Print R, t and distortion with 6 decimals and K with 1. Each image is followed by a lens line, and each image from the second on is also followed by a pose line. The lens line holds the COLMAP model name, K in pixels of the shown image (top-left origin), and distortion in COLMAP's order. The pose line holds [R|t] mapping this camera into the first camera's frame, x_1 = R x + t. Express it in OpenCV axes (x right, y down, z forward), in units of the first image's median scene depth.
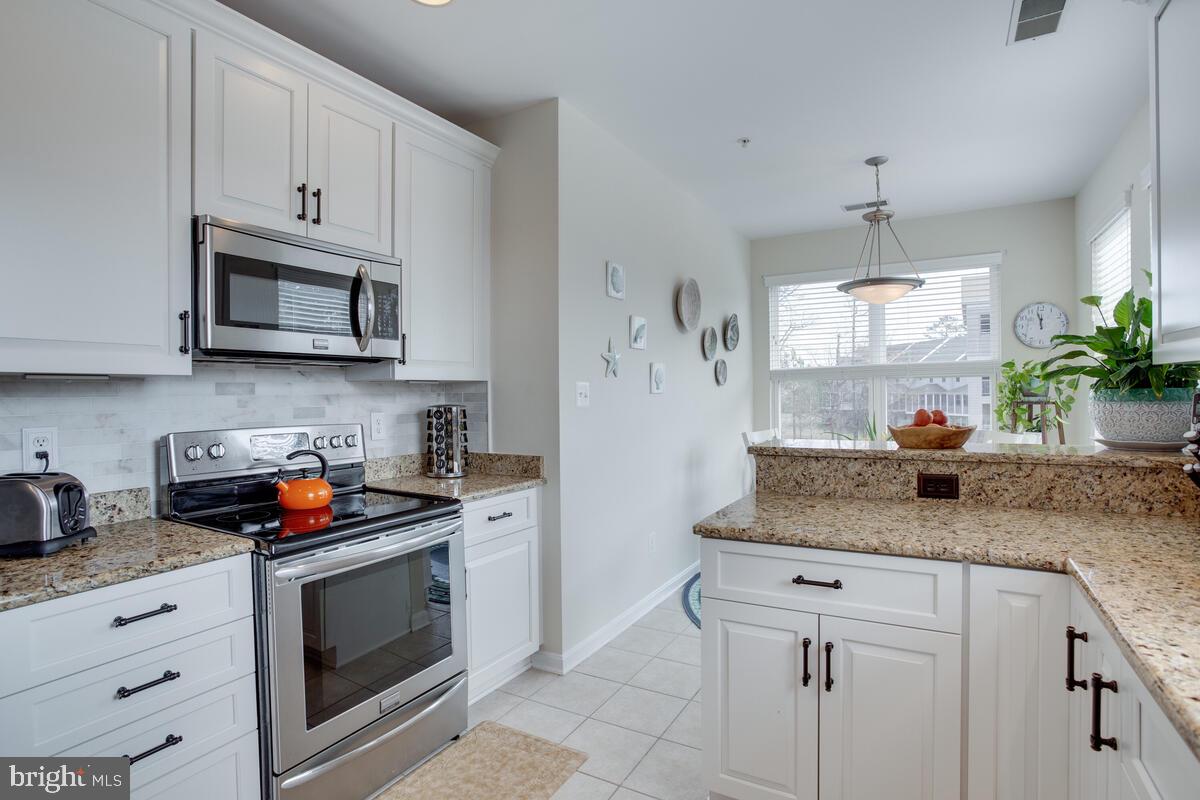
lens RADIAL K [[600.5, 0, 594.1], [0, 600.5, 394.8], [0, 0, 1]] dist [-0.057329, 0.023667]
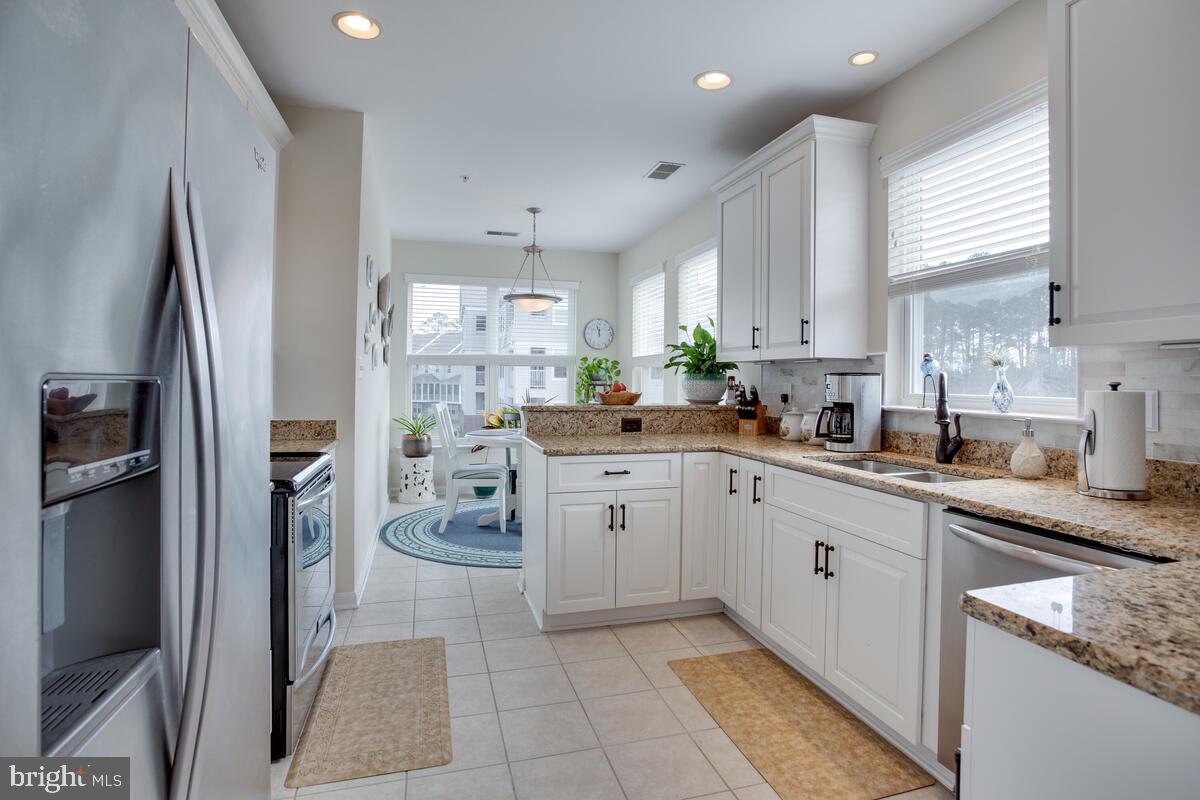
lens RADIAL K [[600.5, 0, 590.5], [0, 600.5, 381.2], [0, 0, 1]] dist [-0.057329, 0.023667]
pose [[0.709580, 0.020882, 0.704315, -0.763374], [-0.019655, 0.999758, -0.009840, 0.041383], [-0.704350, -0.006861, 0.709819, -0.195785]]
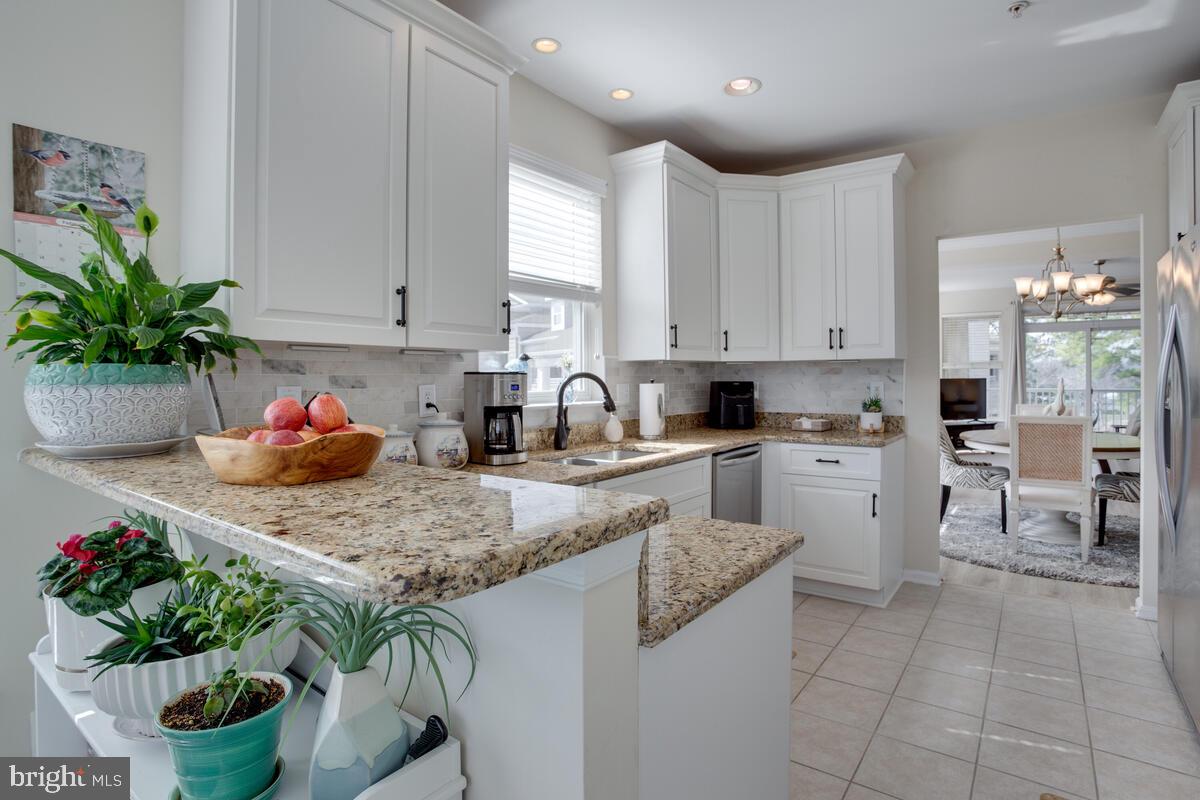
lens RADIAL K [[600.5, 0, 622.0], [0, 600.5, 388.6], [0, 0, 1]] dist [-0.057329, 0.023667]
pose [[-0.992543, 0.024027, 0.119503, 0.218094], [0.026143, 0.999527, 0.016169, 0.019083], [-0.119058, 0.019173, -0.992702, 1.452215]]
